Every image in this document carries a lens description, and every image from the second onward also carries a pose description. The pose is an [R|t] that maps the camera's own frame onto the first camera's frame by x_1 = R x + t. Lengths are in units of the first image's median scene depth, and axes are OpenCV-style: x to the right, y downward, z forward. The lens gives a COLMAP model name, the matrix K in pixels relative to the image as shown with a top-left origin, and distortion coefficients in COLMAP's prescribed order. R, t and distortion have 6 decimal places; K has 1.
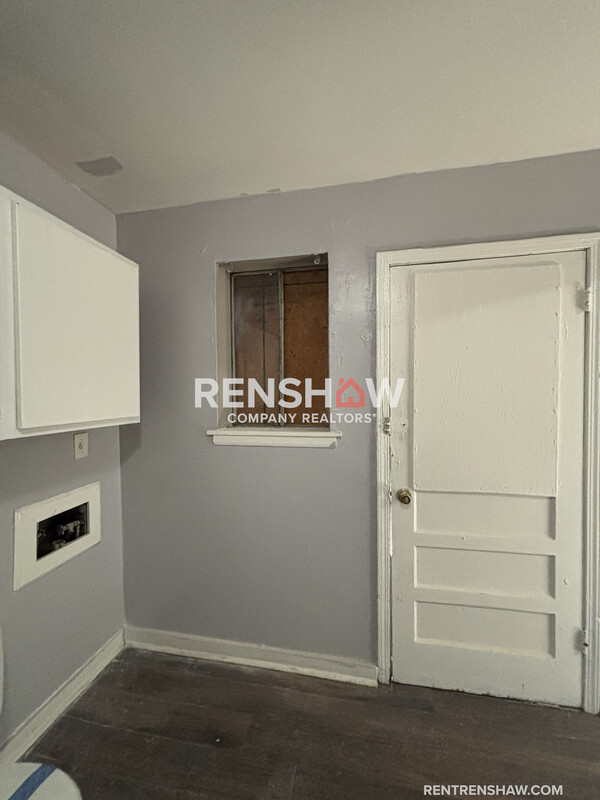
lens RADIAL K [[325.3, 0, 301.3], [0, 325.3, 399.4], [0, 0, 1]] dist [-0.000985, -0.000091]
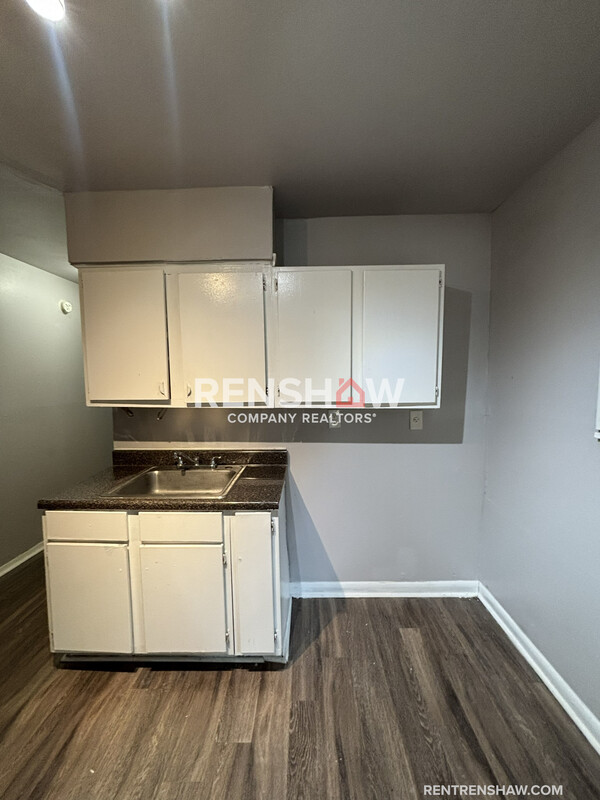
lens RADIAL K [[325.3, 0, 300.5], [0, 325.3, 402.5], [0, 0, 1]] dist [-0.000985, -0.000091]
pose [[0.174980, 0.073574, -0.981819, 0.579616], [-0.006897, 0.997271, 0.073502, -0.027249], [0.984548, -0.006090, 0.175010, 0.293724]]
